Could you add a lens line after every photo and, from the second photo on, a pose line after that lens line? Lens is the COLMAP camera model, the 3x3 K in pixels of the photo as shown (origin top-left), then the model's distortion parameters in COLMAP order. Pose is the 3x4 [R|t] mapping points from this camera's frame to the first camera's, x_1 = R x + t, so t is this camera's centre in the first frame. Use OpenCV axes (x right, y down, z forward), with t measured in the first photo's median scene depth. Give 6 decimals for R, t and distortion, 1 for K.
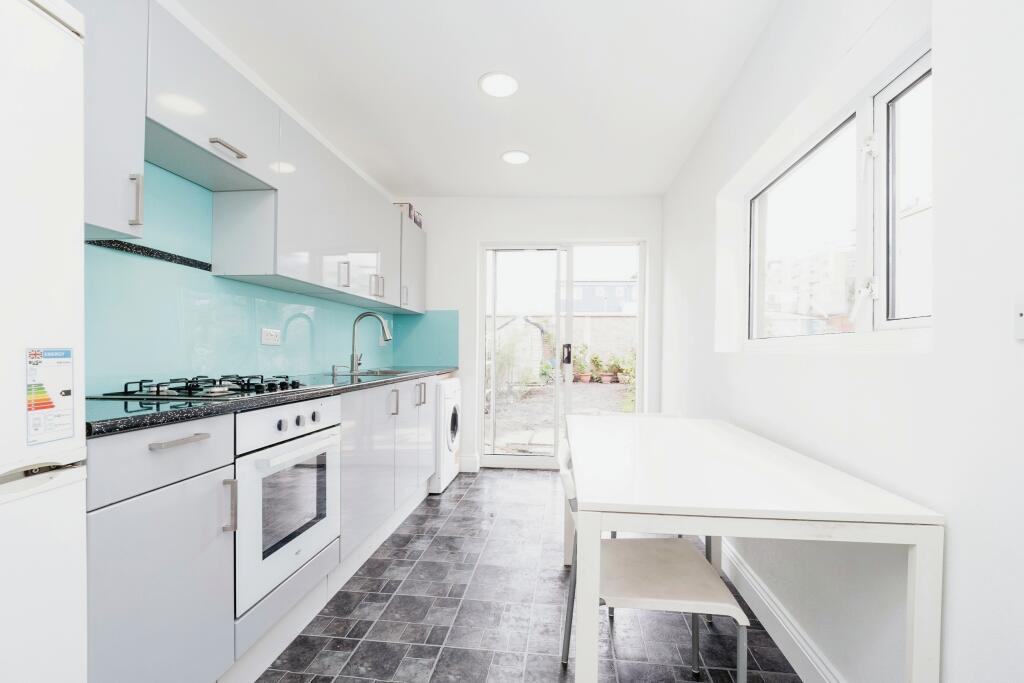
lens RADIAL K [[438.3, 0, 513.5], [0, 438.3, 347.5], [0, 0, 1]] dist [-0.000164, -0.000282]
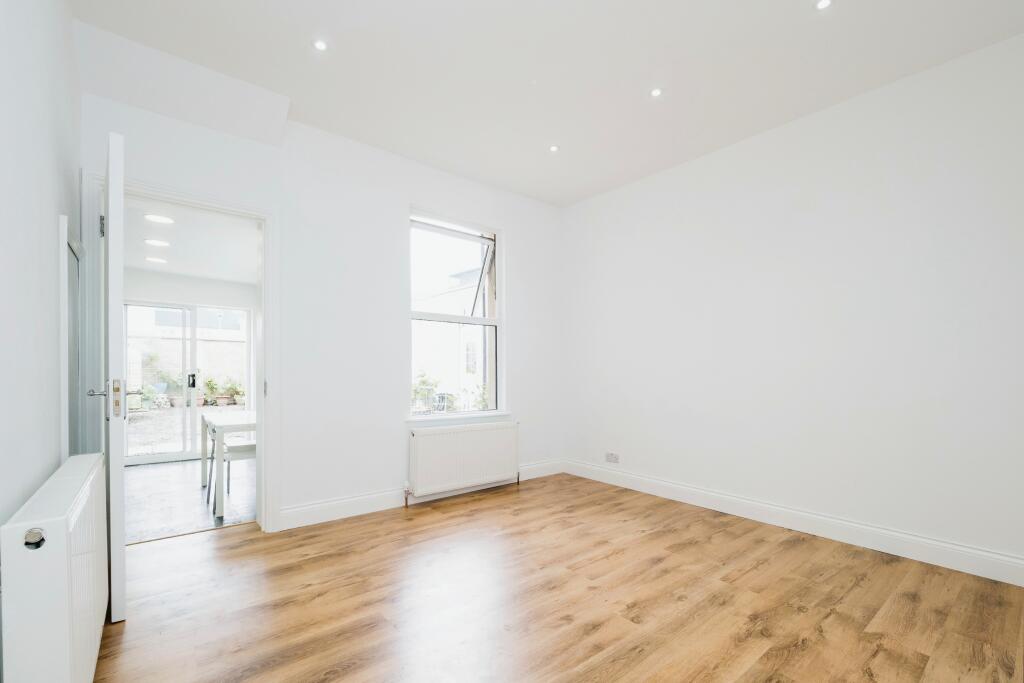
lens RADIAL K [[446.1, 0, 508.7], [0, 446.1, 375.6], [0, 0, 1]] dist [-0.000537, -0.000114]
pose [[0.709599, -0.010641, 0.704525, -0.105713], [-0.002078, 0.999850, 0.017194, -0.018743], [-0.704603, -0.013665, 0.709471, -0.476322]]
